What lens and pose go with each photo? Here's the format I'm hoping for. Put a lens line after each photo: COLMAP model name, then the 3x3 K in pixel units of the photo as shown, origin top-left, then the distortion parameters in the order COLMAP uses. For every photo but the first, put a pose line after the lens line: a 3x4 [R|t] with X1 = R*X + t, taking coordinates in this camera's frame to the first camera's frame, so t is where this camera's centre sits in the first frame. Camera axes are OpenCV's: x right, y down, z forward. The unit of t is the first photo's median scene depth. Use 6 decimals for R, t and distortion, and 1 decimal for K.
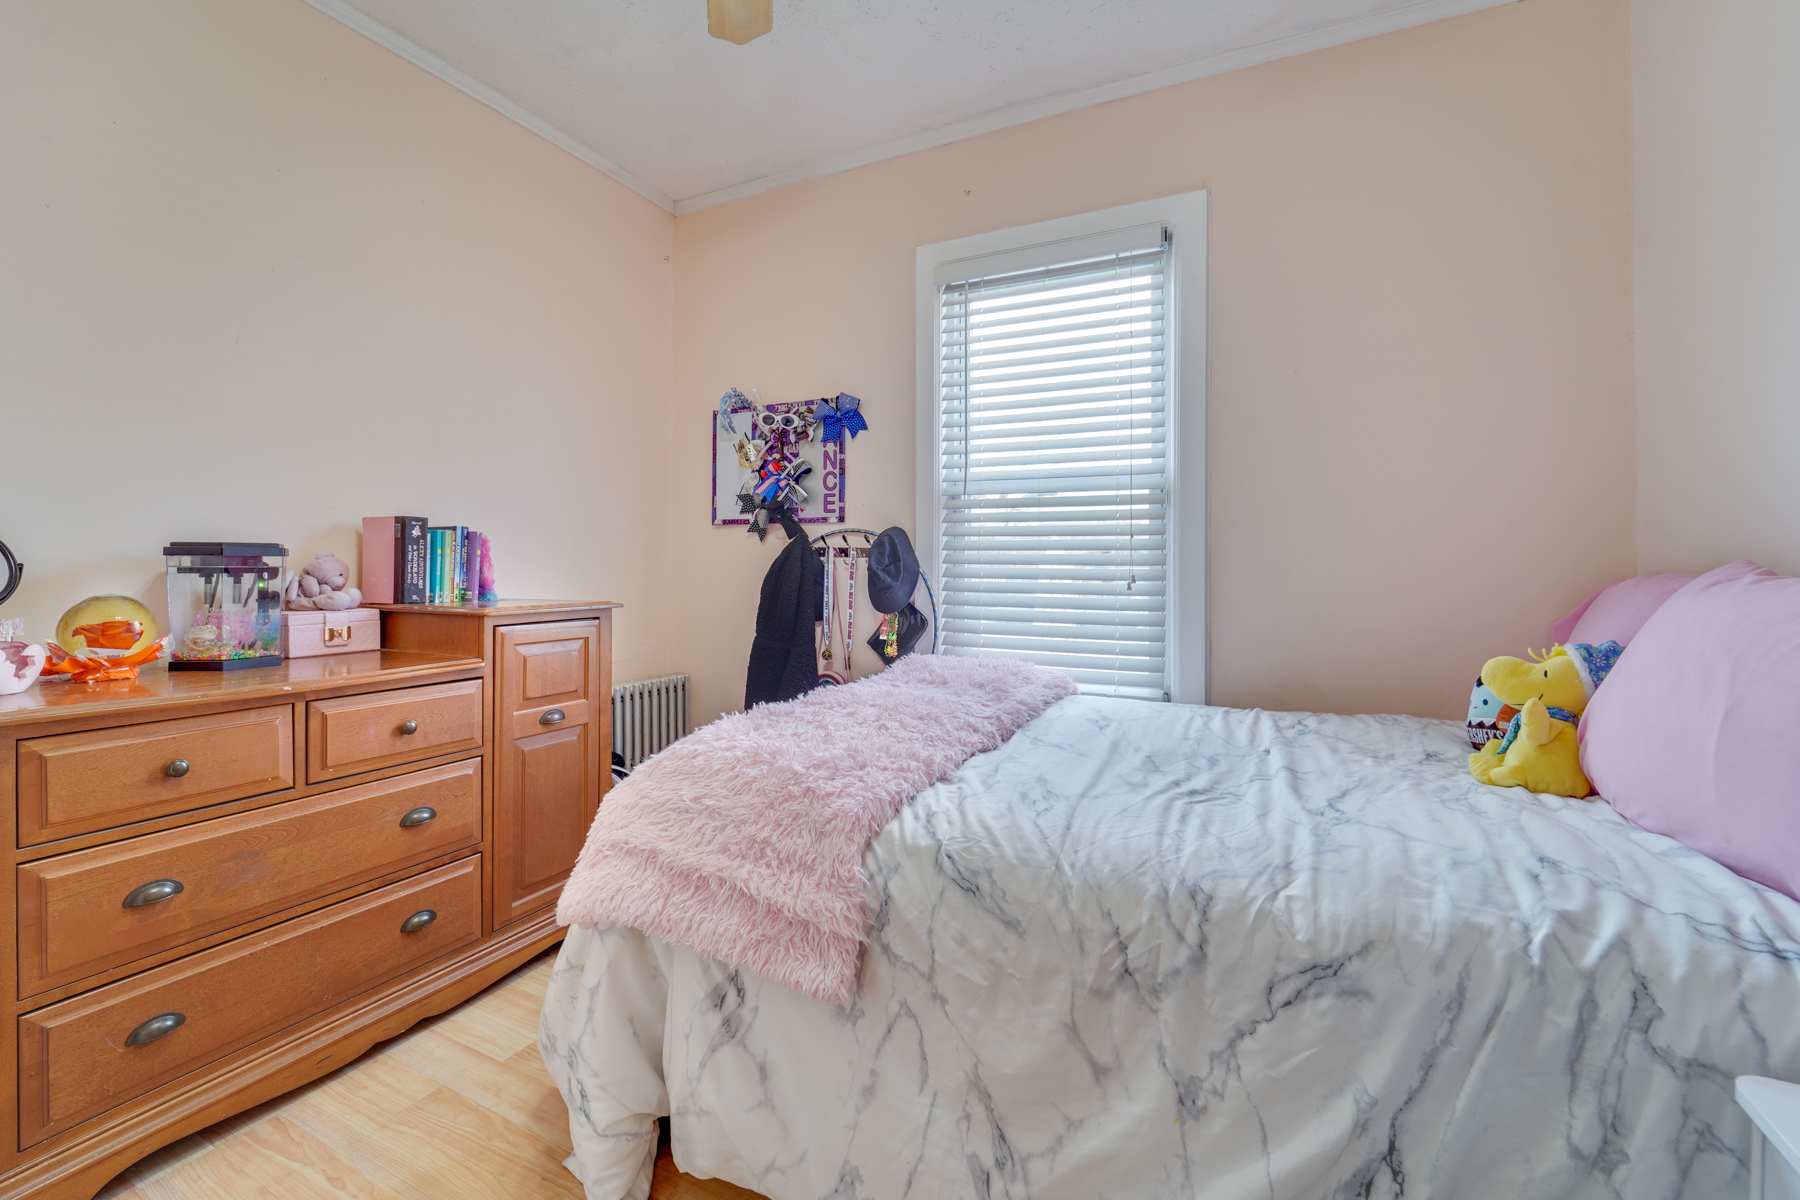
lens RADIAL K [[753.6, 0, 898.5], [0, 753.6, 567.8], [0, 0, 1]] dist [-0.020498, -0.000049]
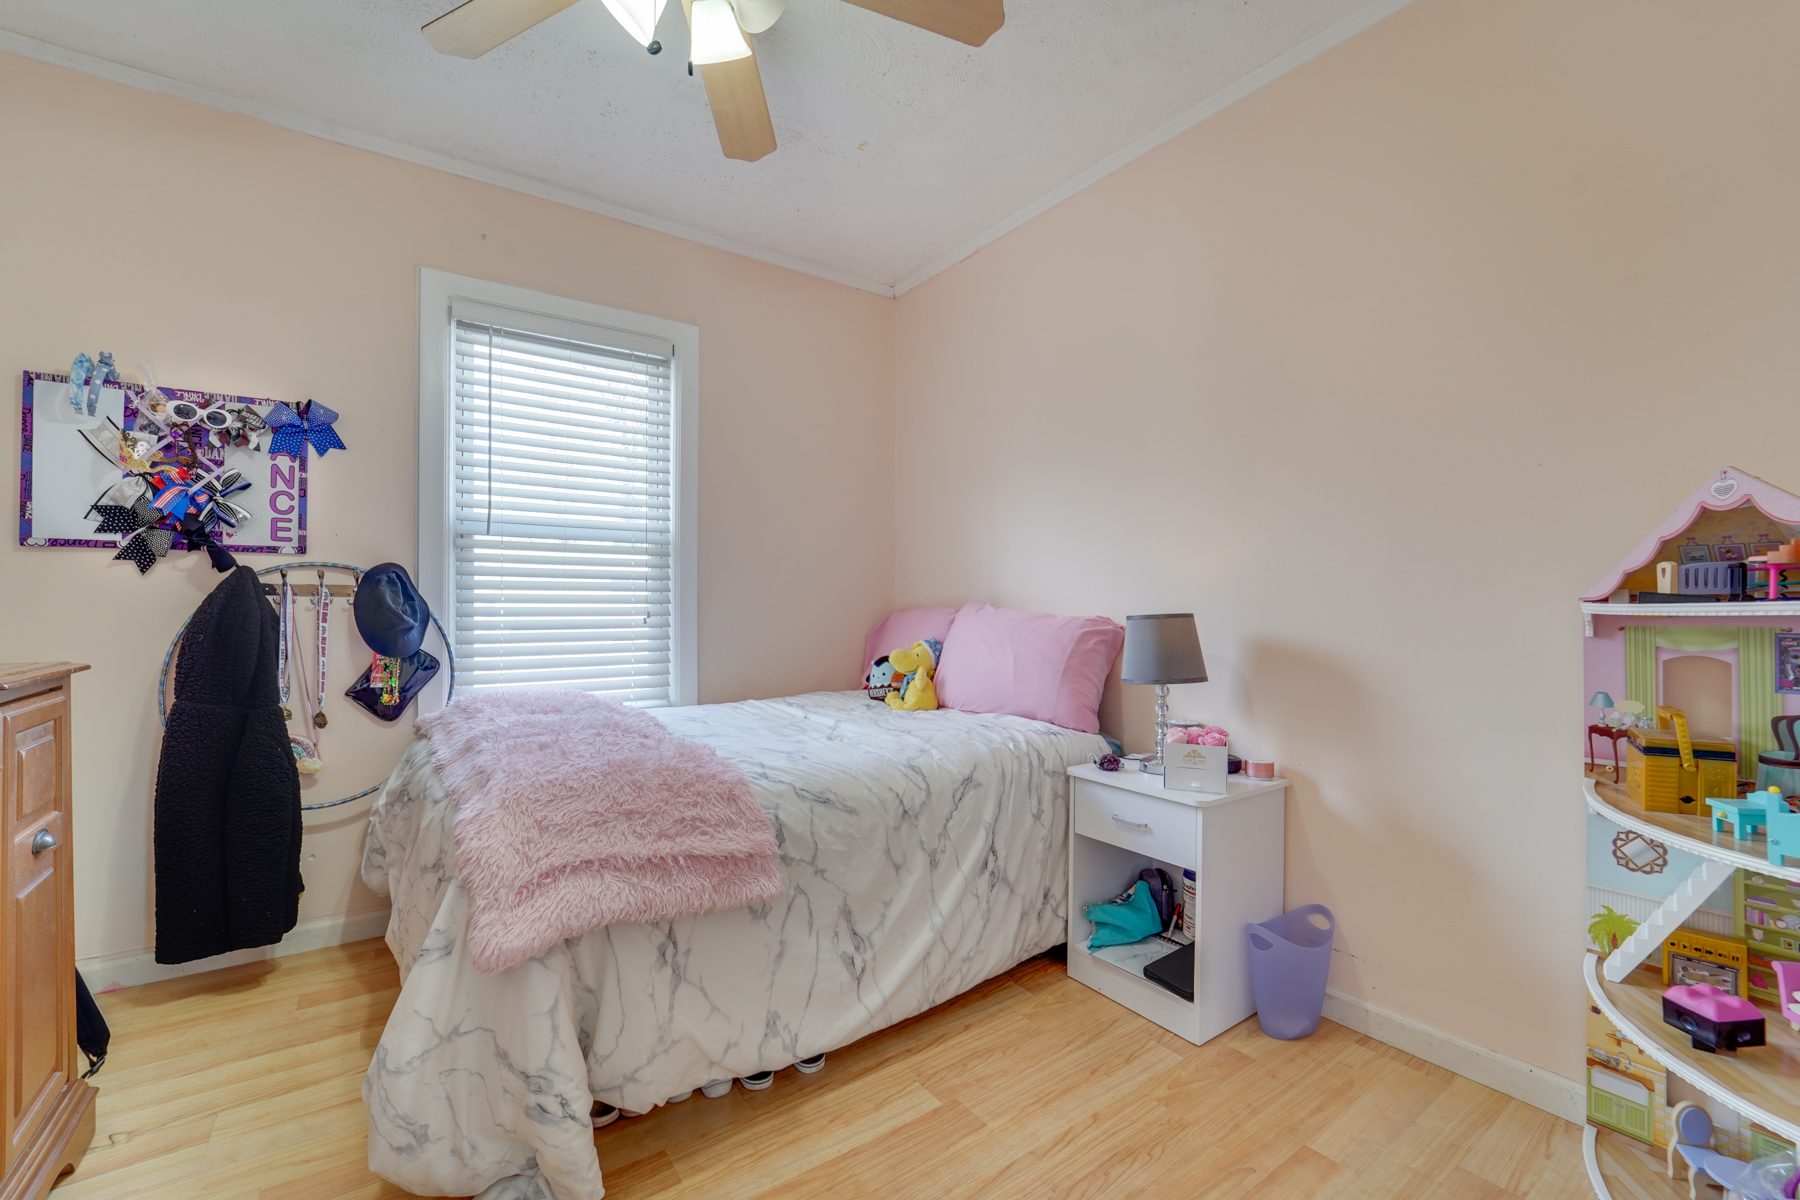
lens RADIAL K [[738.5, 0, 898.8], [0, 738.5, 607.0], [0, 0, 1]] dist [-0.008343, -0.000038]
pose [[0.476874, -0.010608, 0.878907, -0.482152], [0.005200, 0.999944, 0.009247, -0.005740], [-0.878956, 0.000161, 0.476903, 0.031186]]
